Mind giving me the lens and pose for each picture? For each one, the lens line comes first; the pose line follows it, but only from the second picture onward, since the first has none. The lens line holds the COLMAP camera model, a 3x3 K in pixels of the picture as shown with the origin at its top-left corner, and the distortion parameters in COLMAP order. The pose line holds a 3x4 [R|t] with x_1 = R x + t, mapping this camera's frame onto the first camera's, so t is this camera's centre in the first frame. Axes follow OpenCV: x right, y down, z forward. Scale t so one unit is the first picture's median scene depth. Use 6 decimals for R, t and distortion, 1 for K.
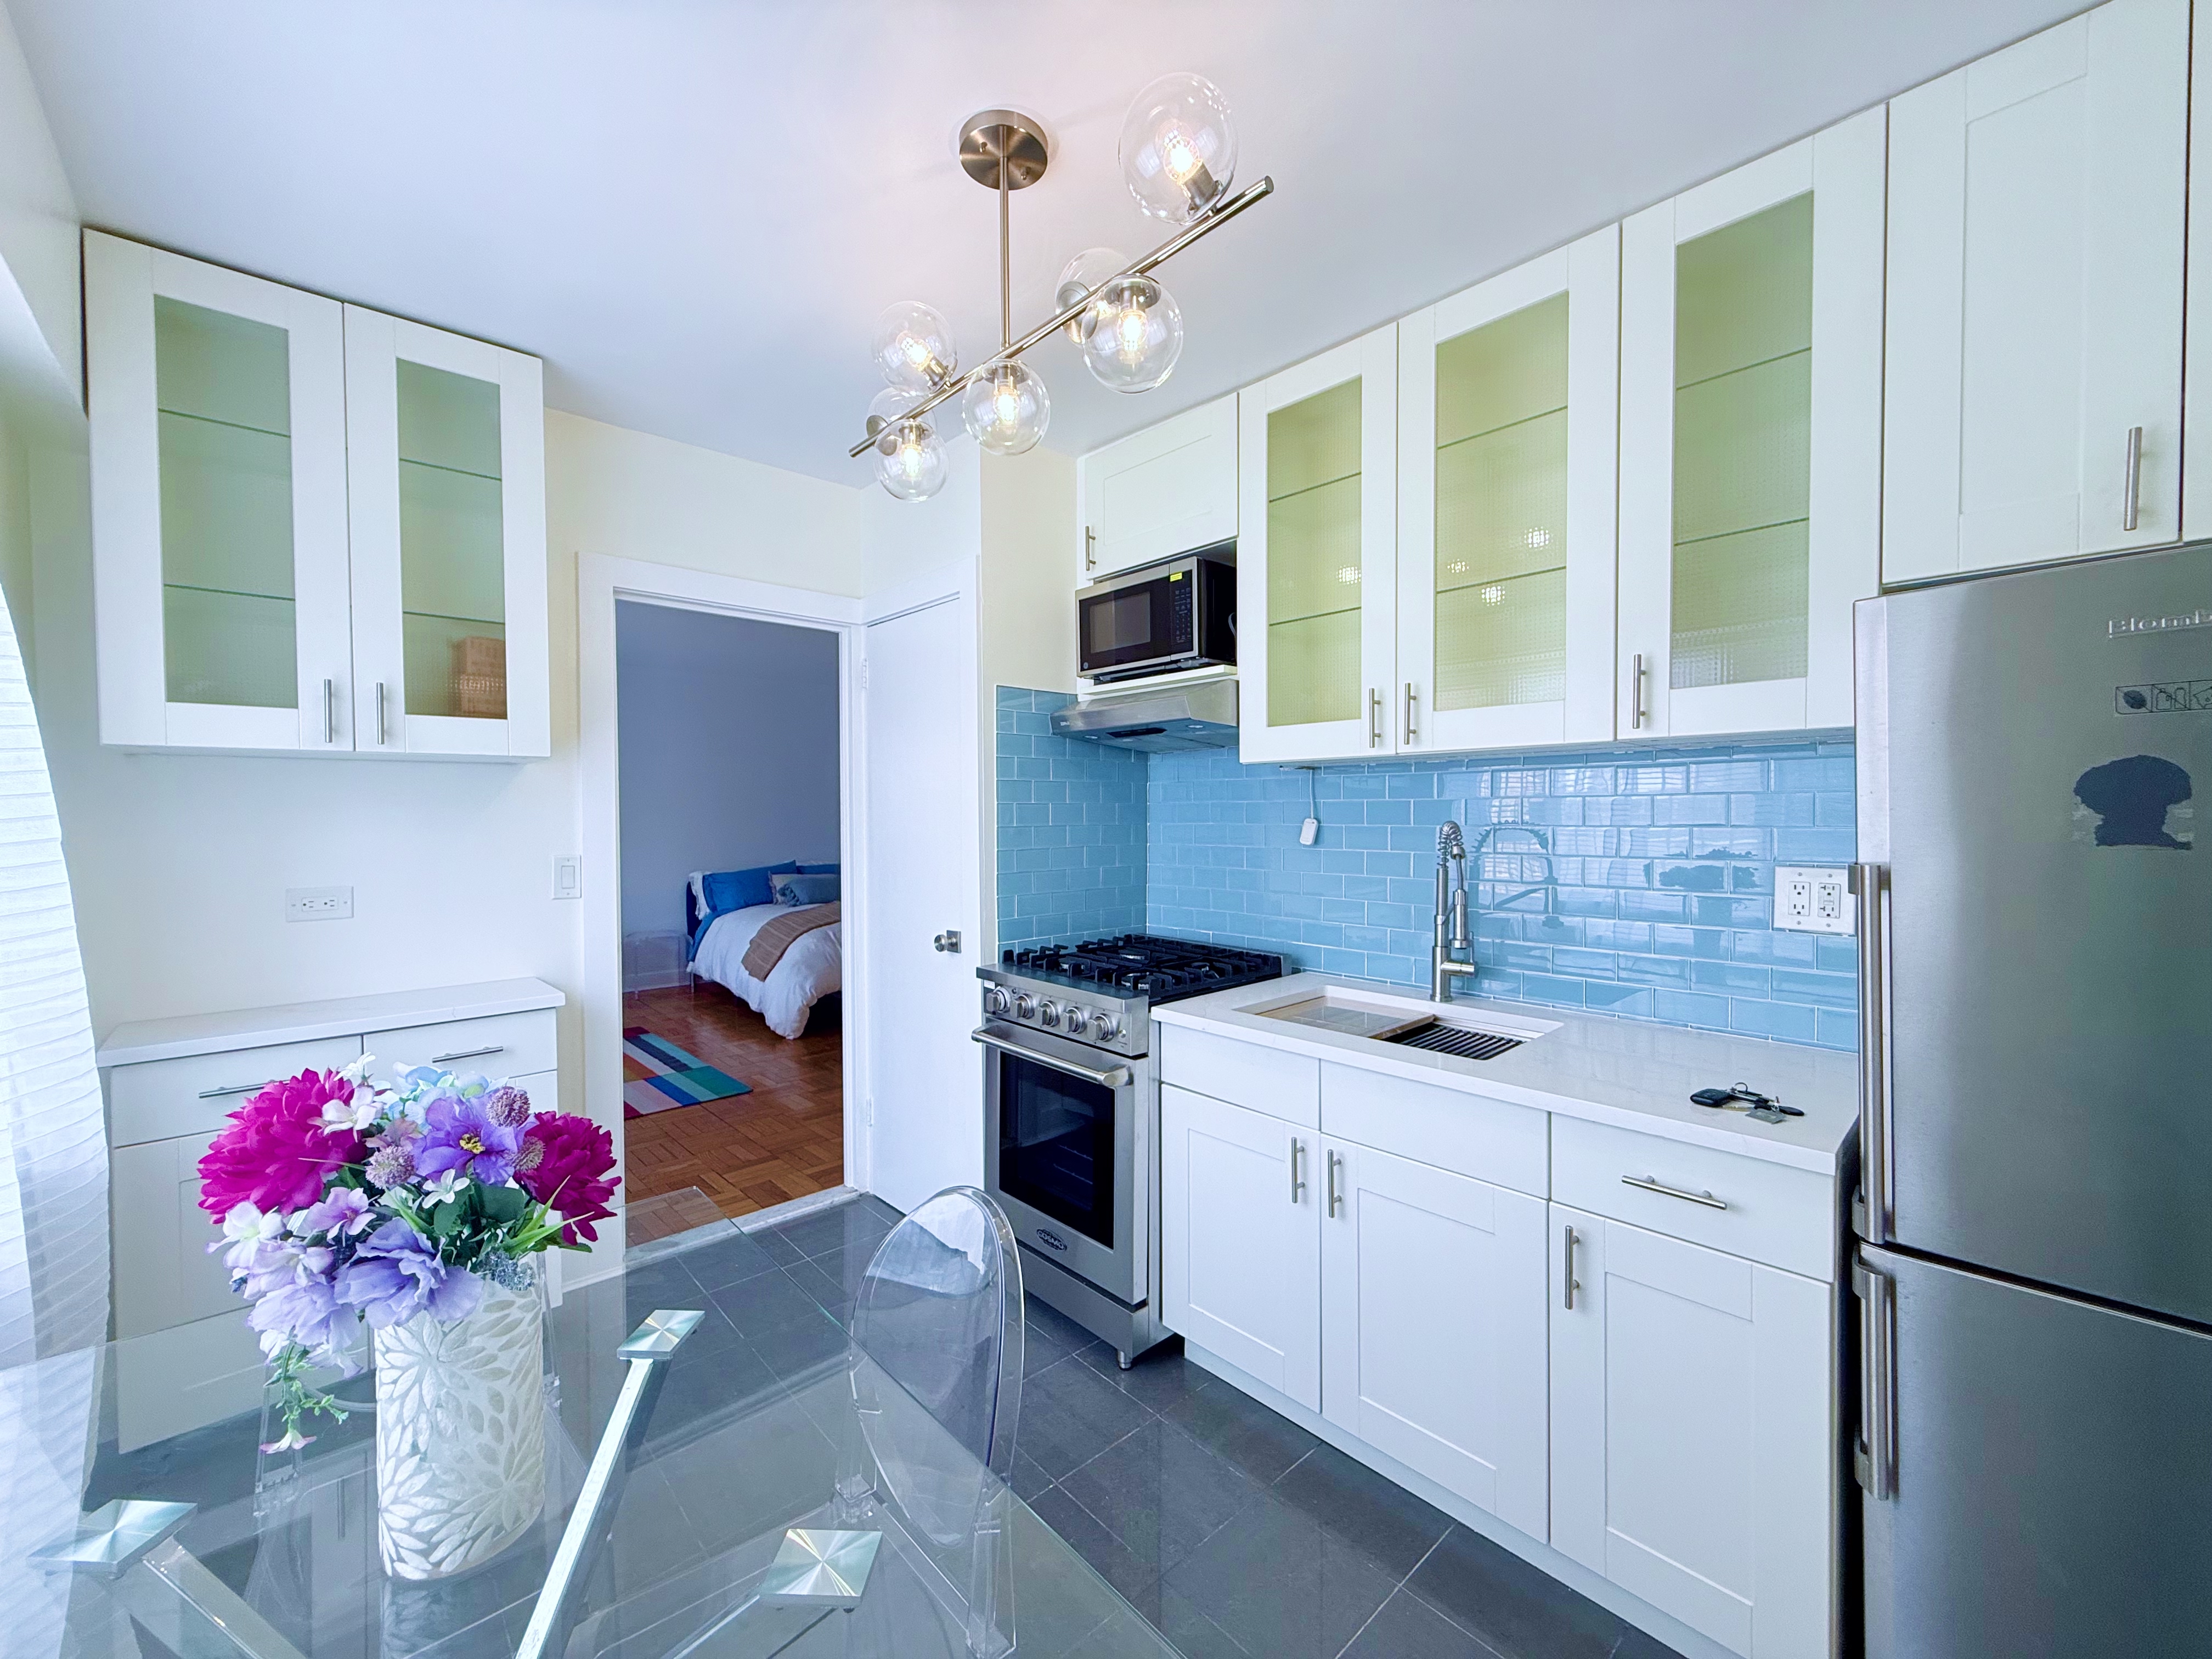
lens RADIAL K [[884.6, 0, 1101.8], [0, 884.6, 828.4], [0, 0, 1]] dist [-0.003830, 0.000255]
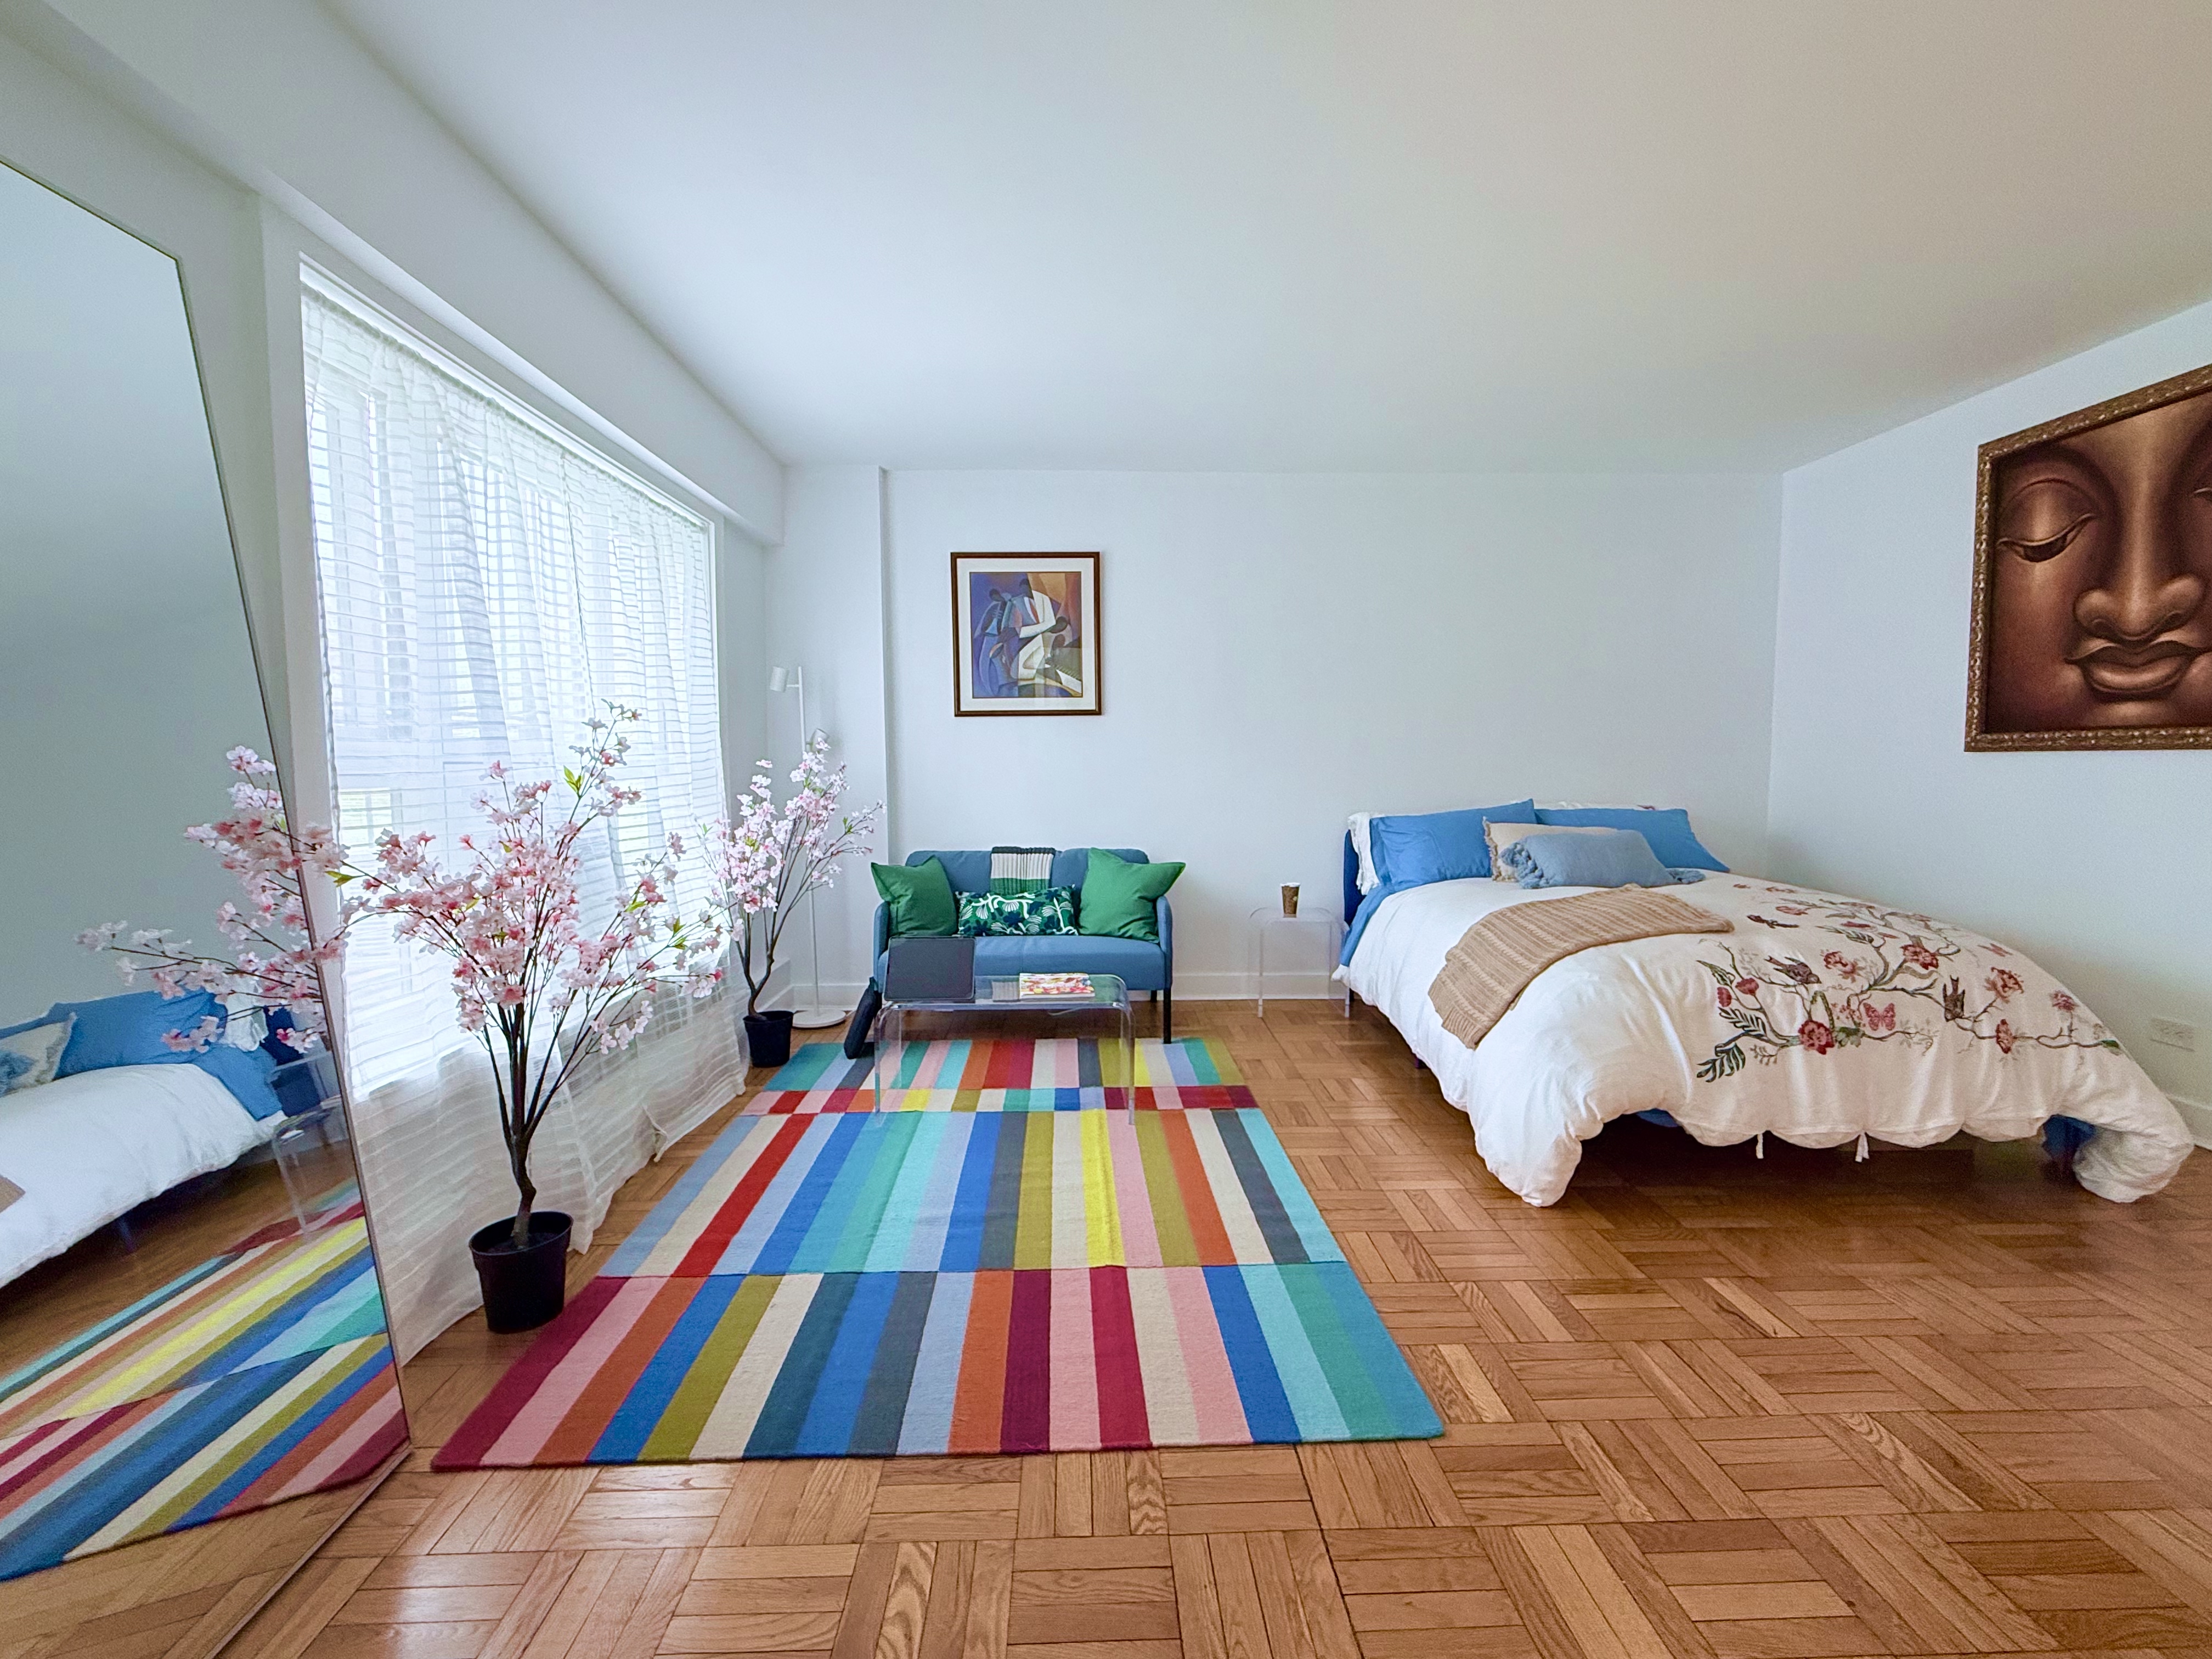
lens RADIAL K [[975.2, 0, 1098.1], [0, 975.2, 819.9], [0, 0, 1]] dist [-0.005122, -0.000841]
pose [[0.749973, 0.040778, -0.660210, -0.173952], [-0.011306, 0.998742, 0.048843, 0.026123], [0.661372, -0.029166, 0.749491, 0.431759]]
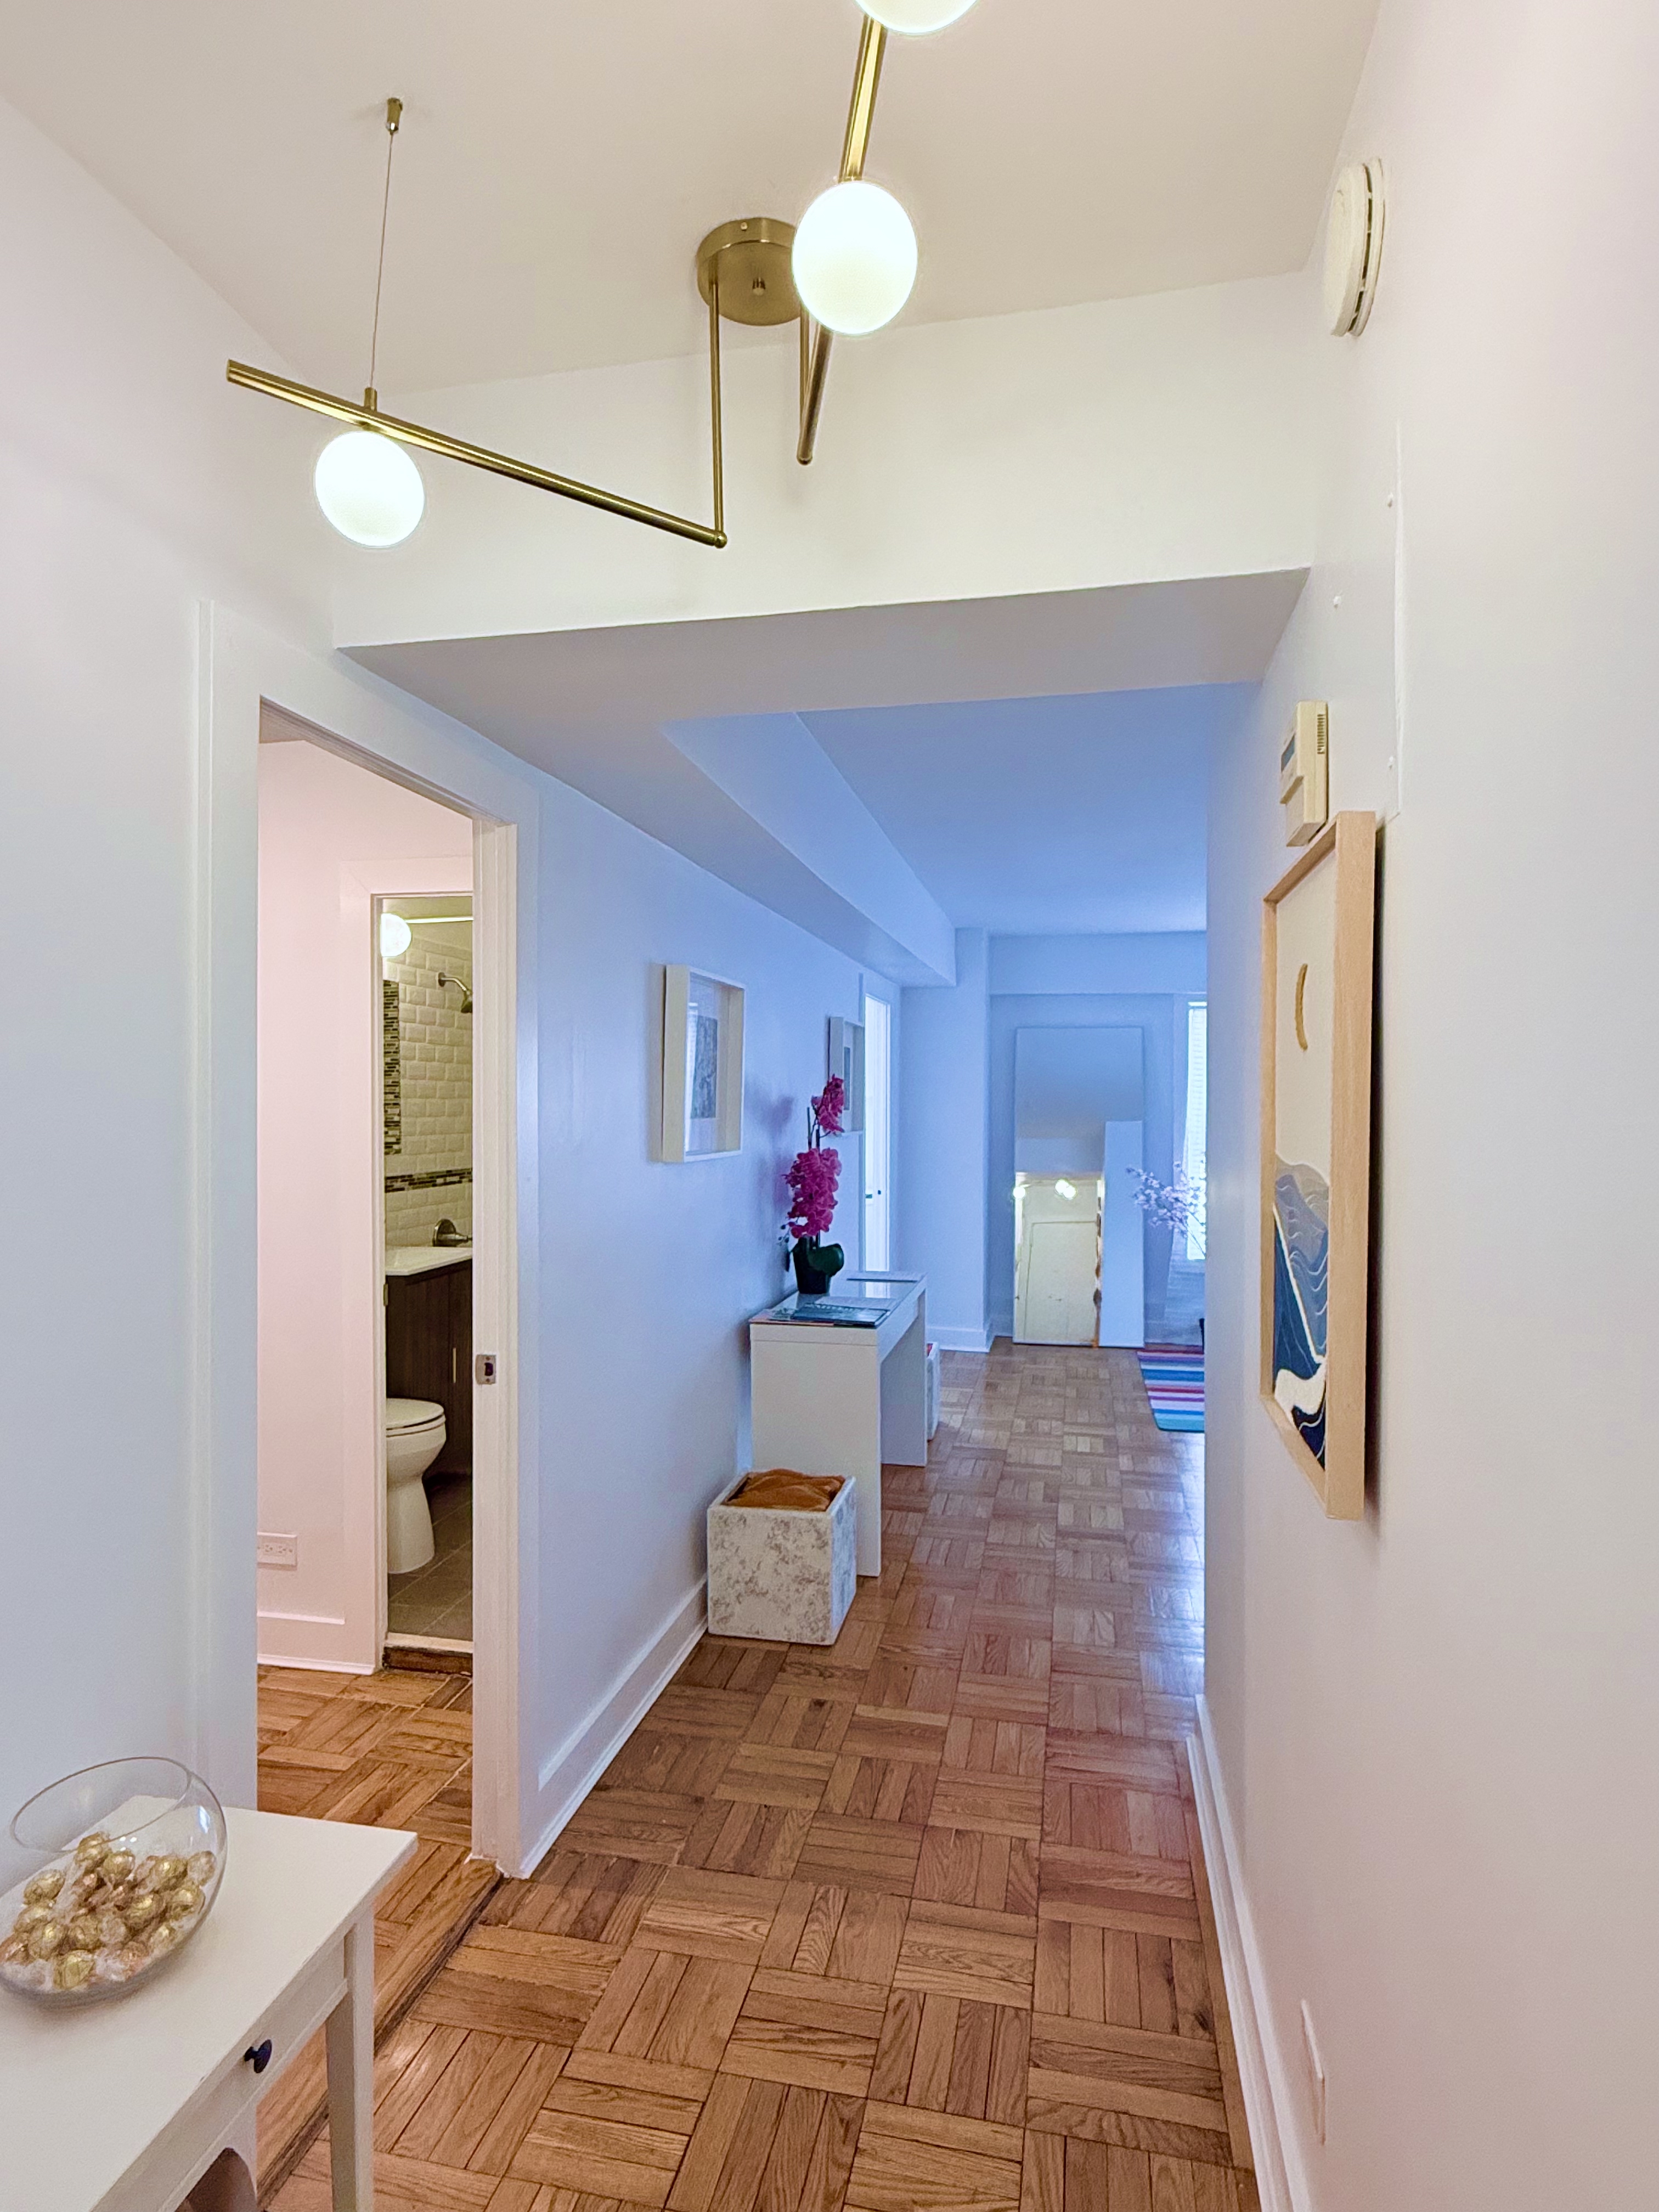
lens RADIAL K [[1194.8, 0, 828.0], [0, 1194.8, 1105.7], [0, 0, 1]] dist [0.001045, 0.000030]
pose [[-0.812556, 0.010059, -0.582797, 0.412285], [-0.005957, 0.999656, 0.025558, -0.046209], [0.582853, 0.024239, -0.812216, 1.226868]]
